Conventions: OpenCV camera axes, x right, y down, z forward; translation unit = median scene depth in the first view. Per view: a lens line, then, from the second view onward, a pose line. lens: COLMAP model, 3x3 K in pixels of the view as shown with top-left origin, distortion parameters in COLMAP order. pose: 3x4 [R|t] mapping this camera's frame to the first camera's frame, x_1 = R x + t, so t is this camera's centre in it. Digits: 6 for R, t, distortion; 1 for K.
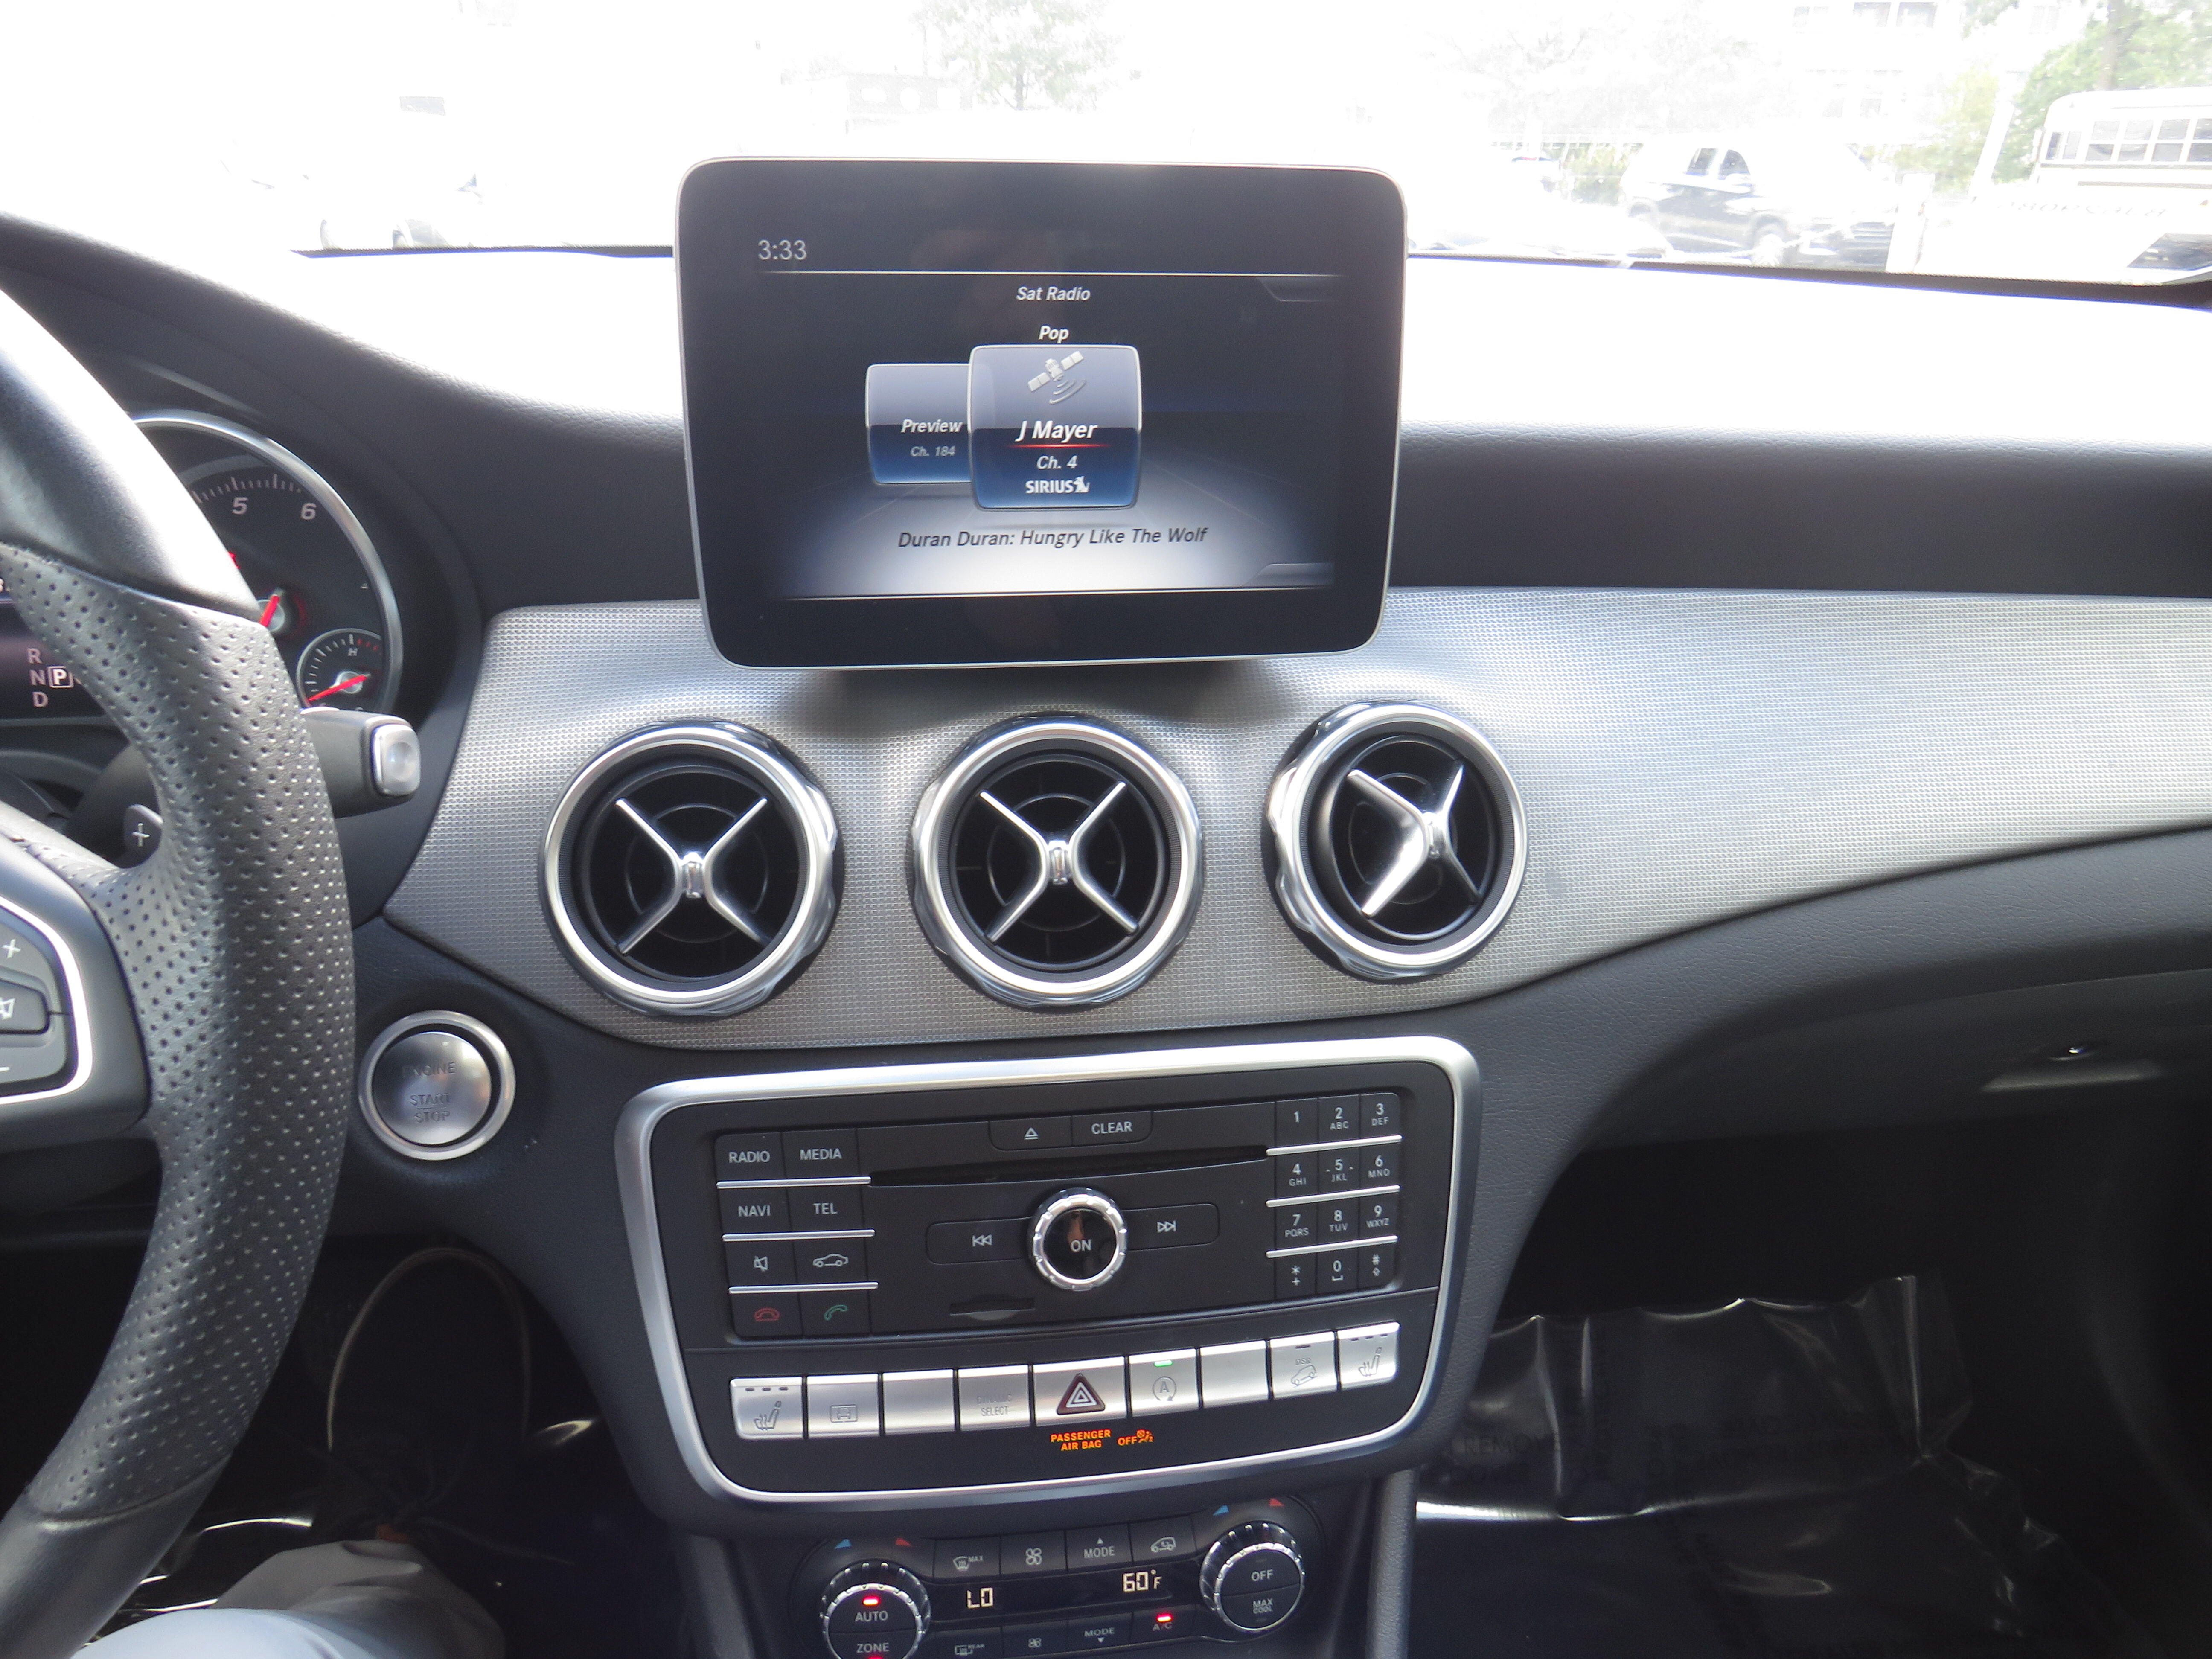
lens RADIAL K [[1616.9, 0, 1101.3], [0, 1616.9, 836.5], [0, 0, 1]] dist [-0.027826, 0.011066]
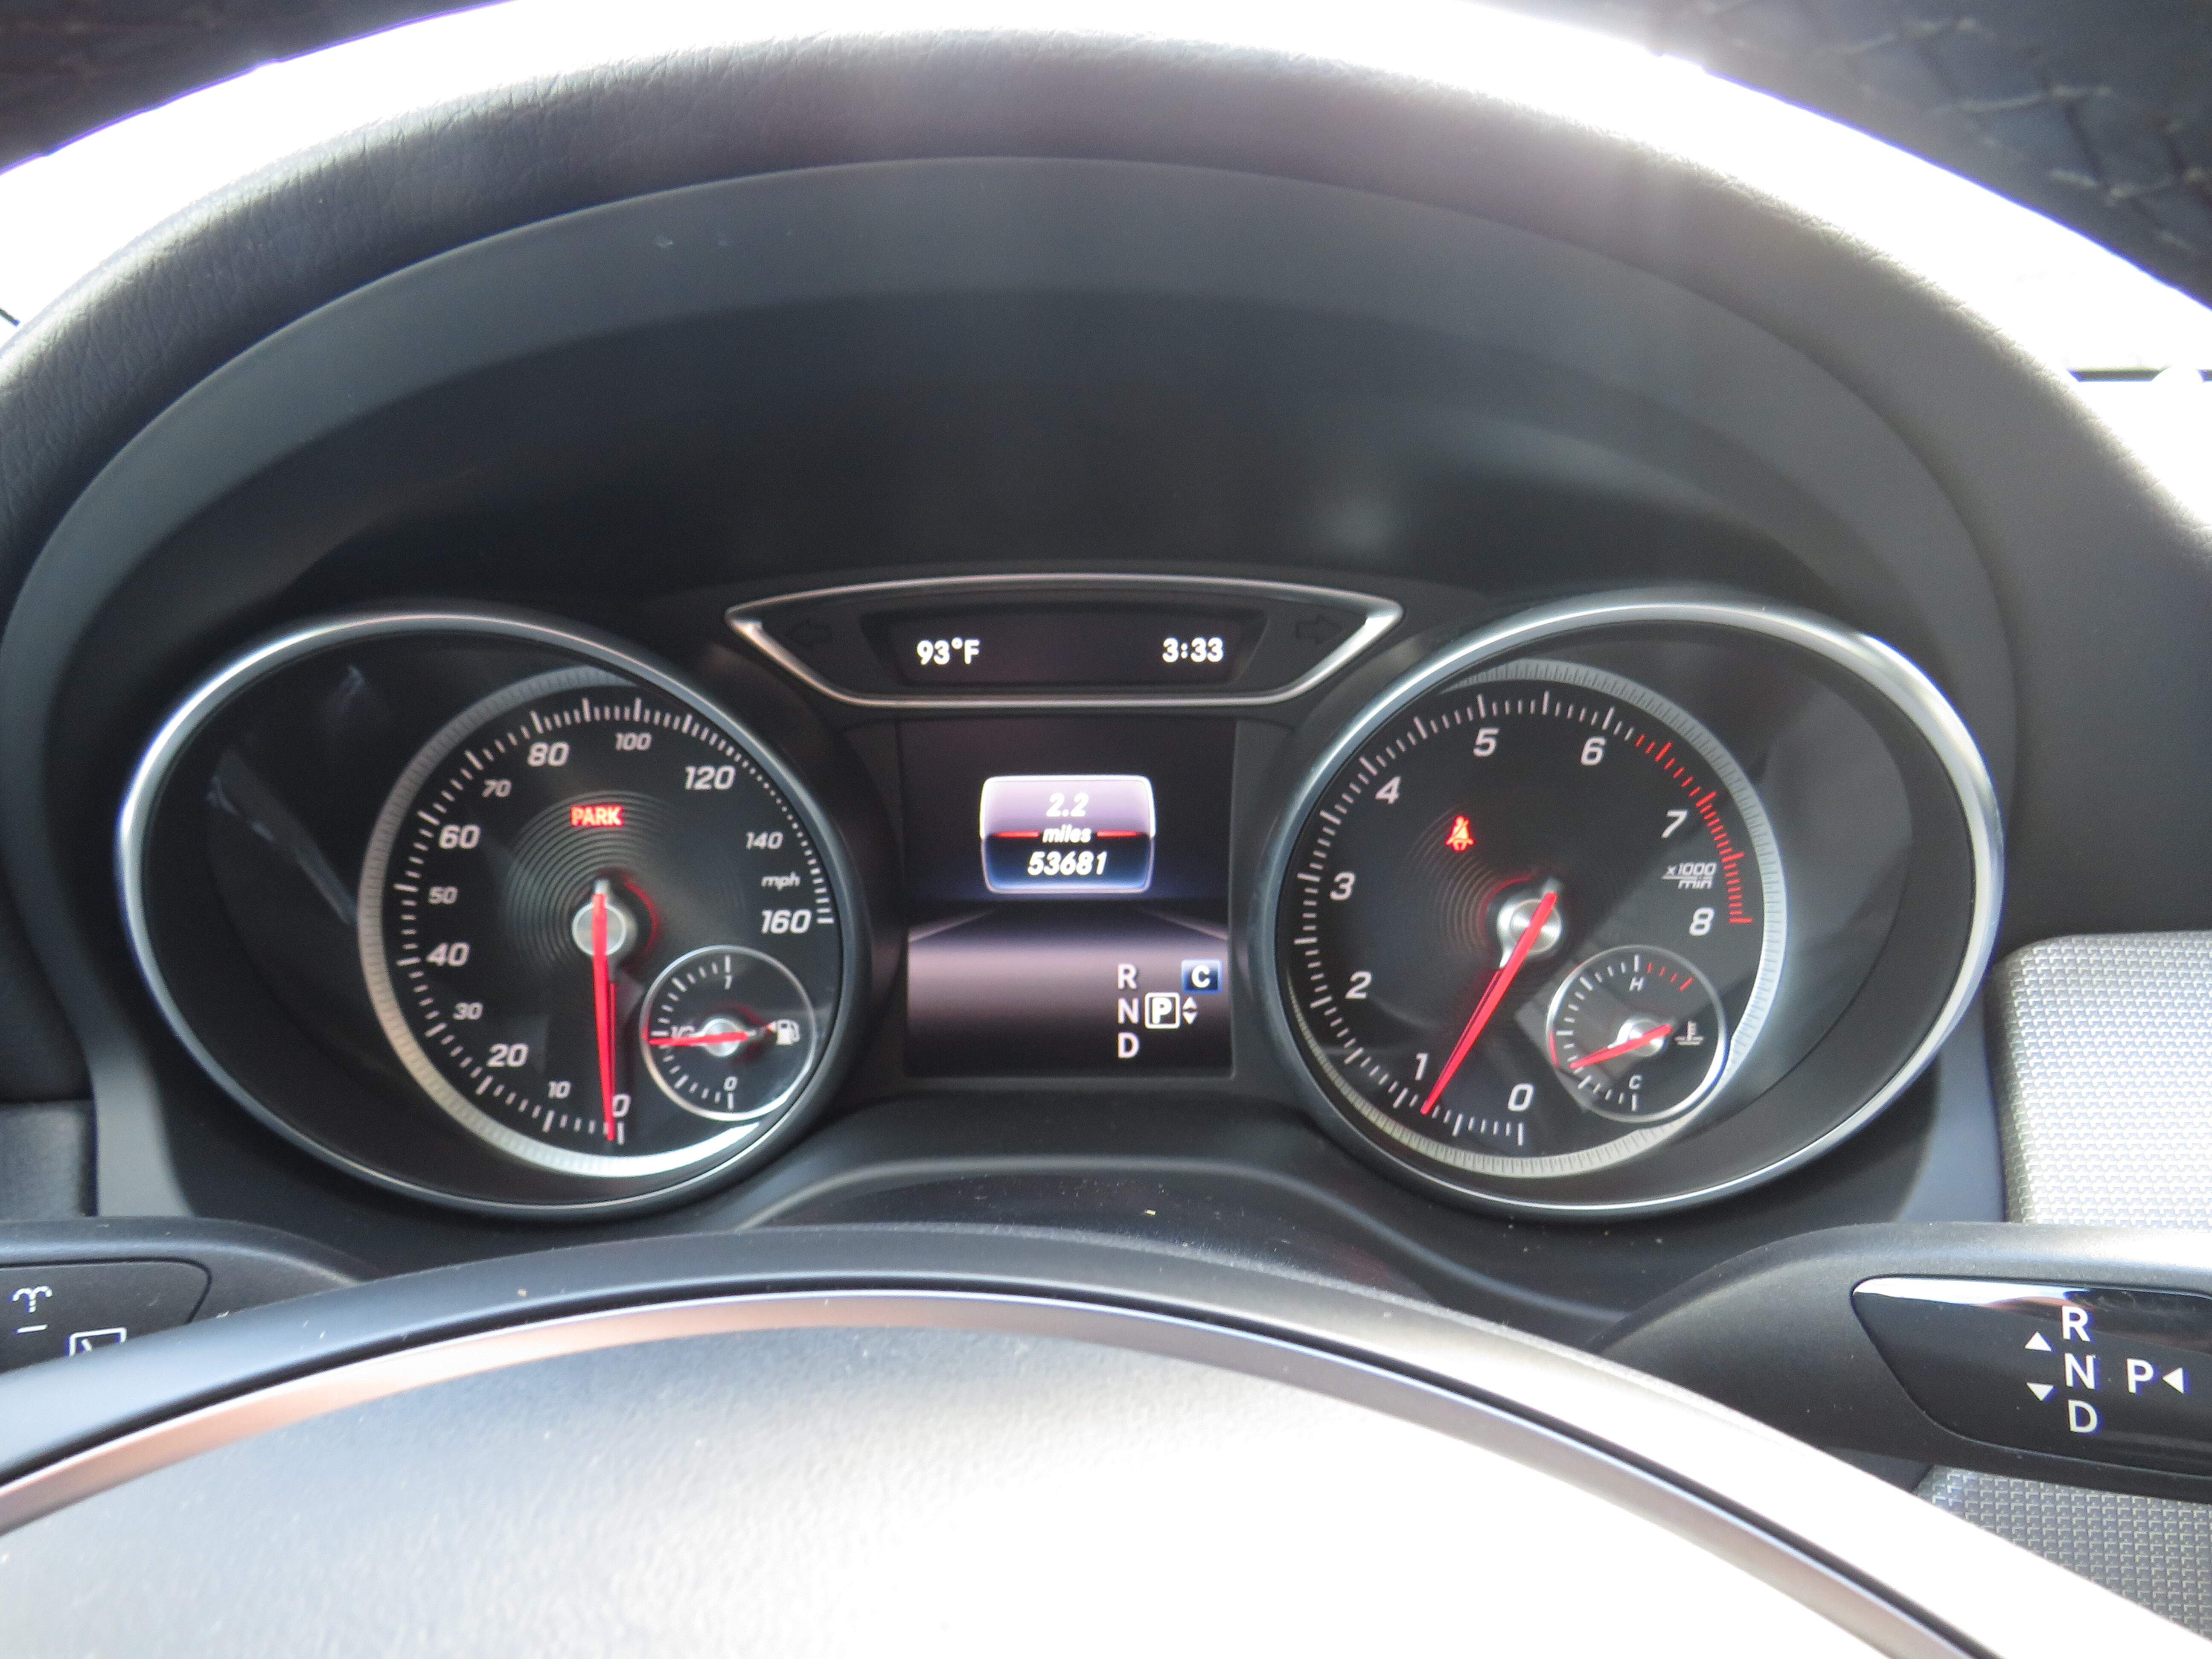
lens RADIAL K [[1616.9, 0, 1110.2], [0, 1616.9, 846.9], [0, 0, 1]] dist [-0.027826, 0.011066]
pose [[0.985584, 0.022482, -0.167685, -0.619277], [-0.040221, 0.993852, -0.103149, -0.106179], [0.164335, 0.108406, 0.980430, 0.413168]]
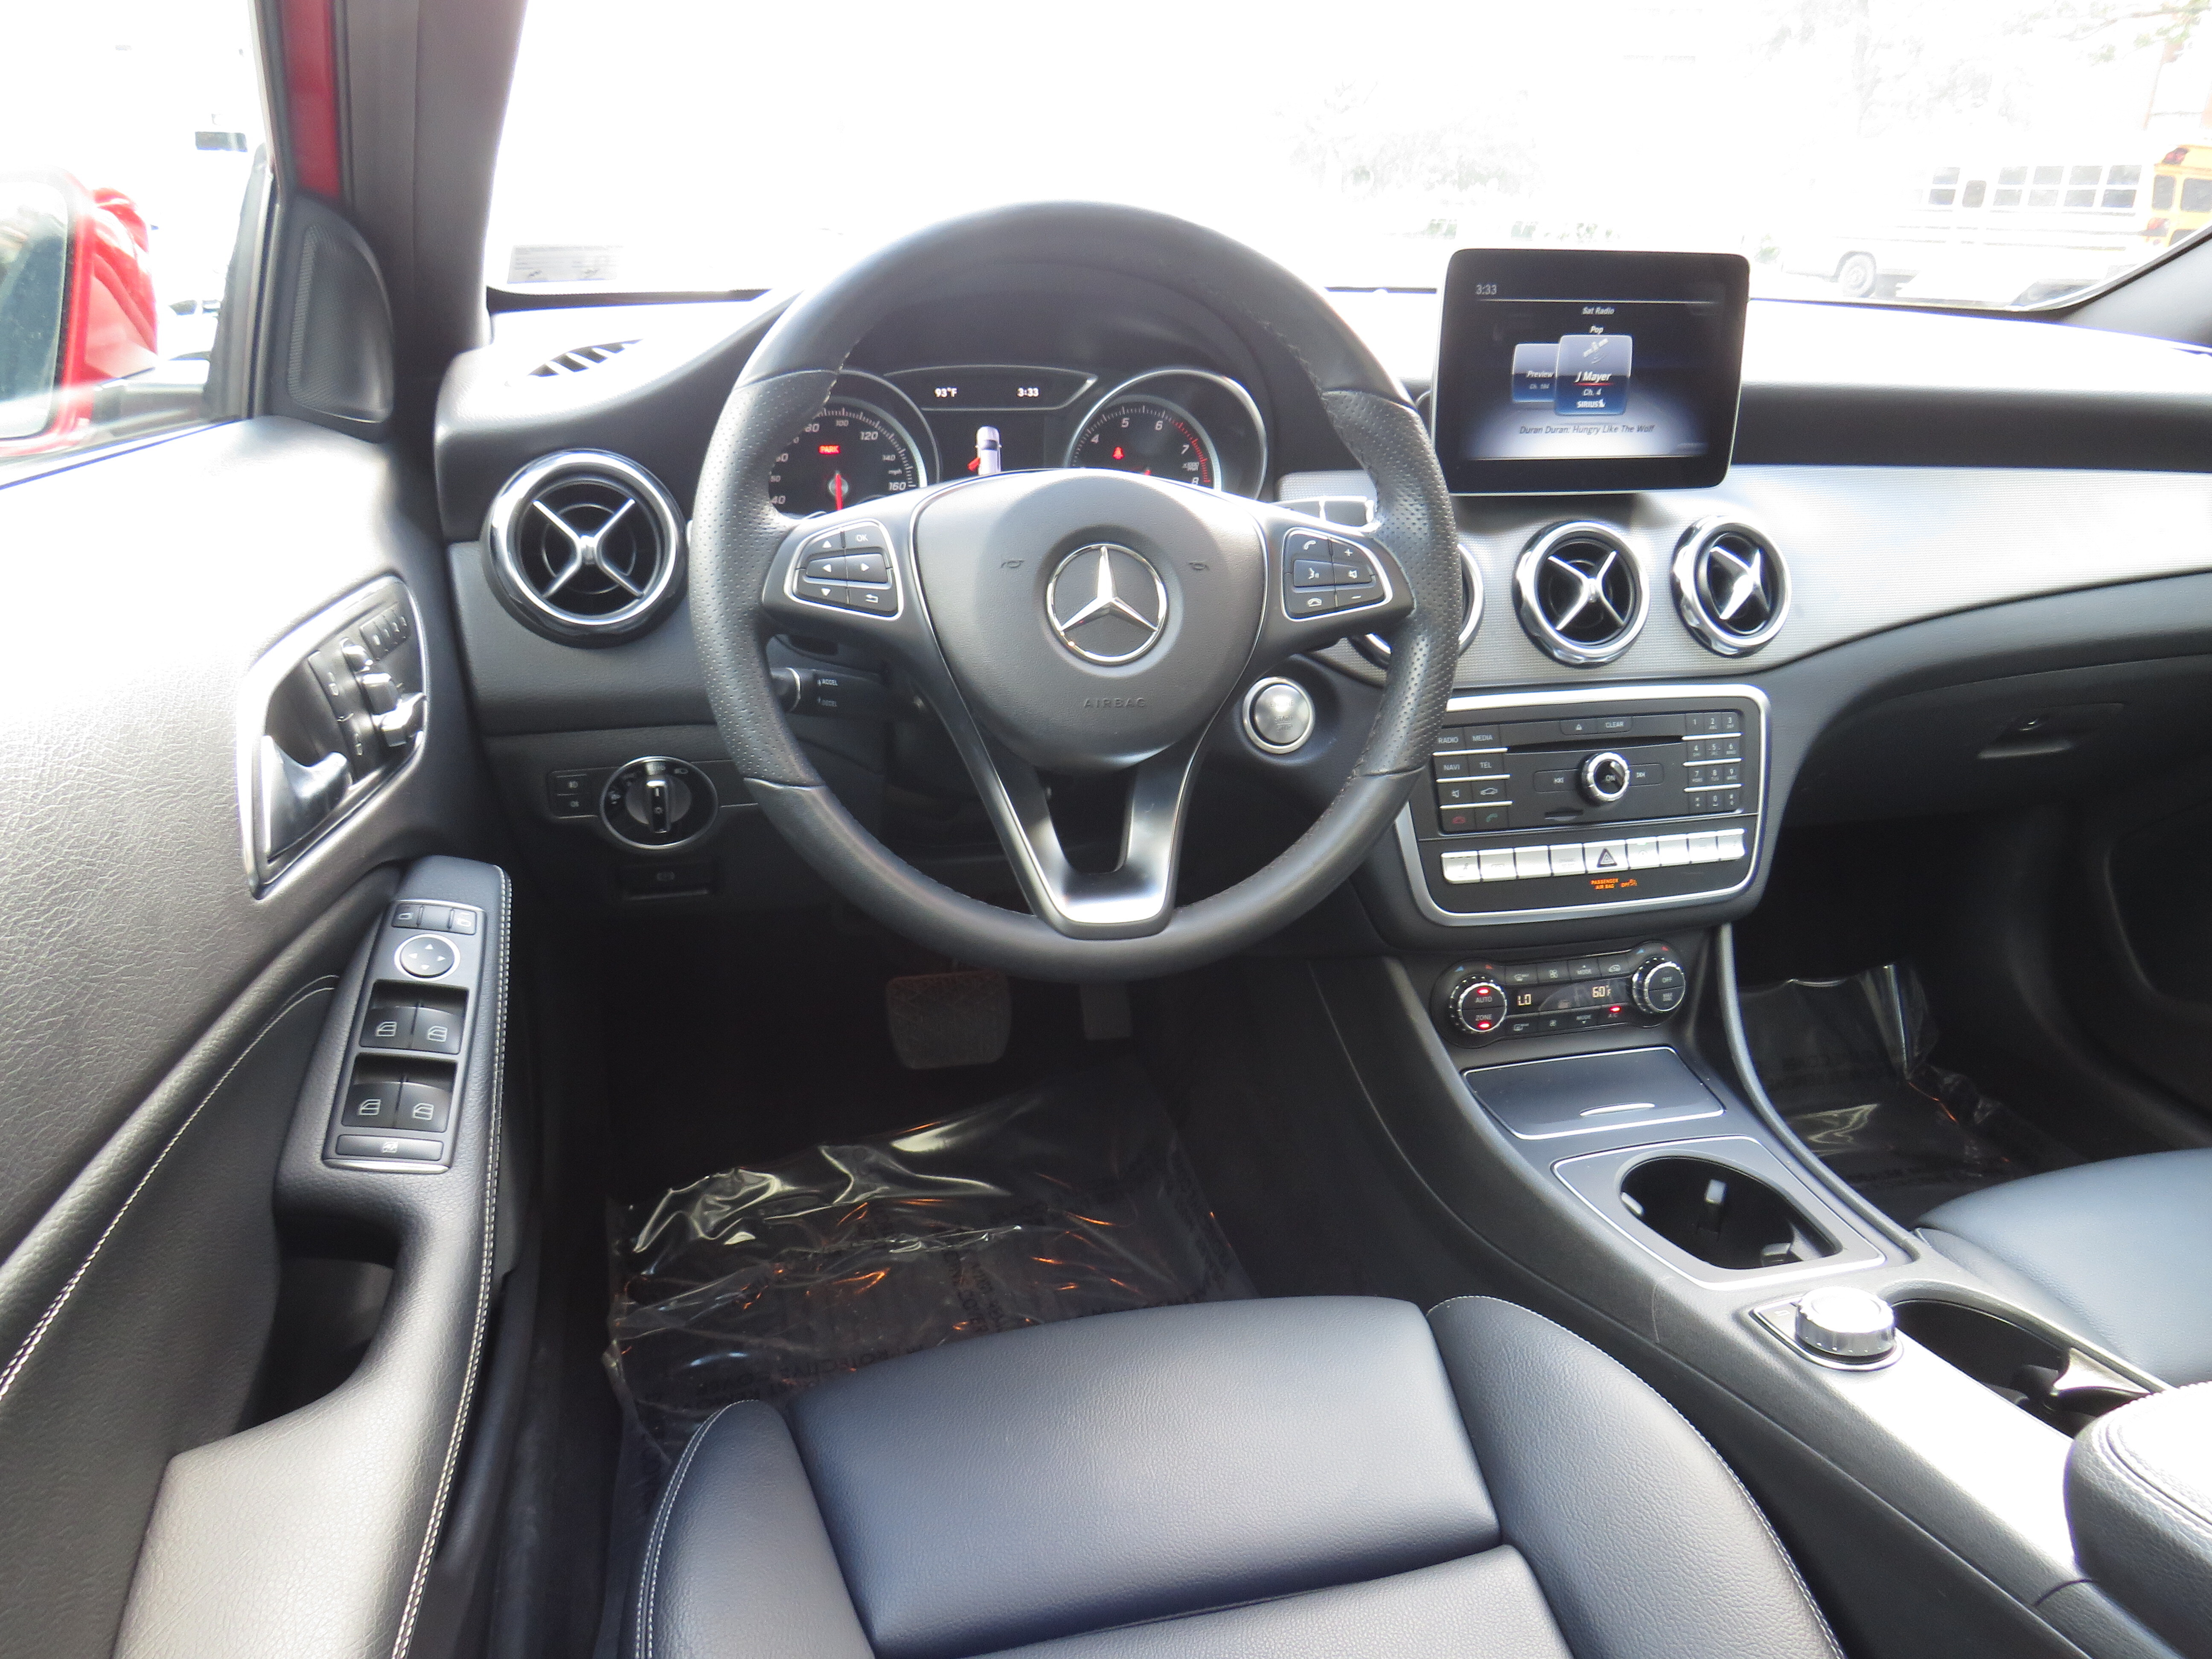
lens RADIAL K [[1616.9, 0, 1123.2], [0, 1616.9, 836.6], [0, 0, 1]] dist [-0.027826, 0.011066]
pose [[0.992454, -0.036349, 0.117102, -0.837596], [0.038795, 0.999073, -0.018677, 0.332992], [-0.116314, 0.023079, 0.992944, -0.912568]]
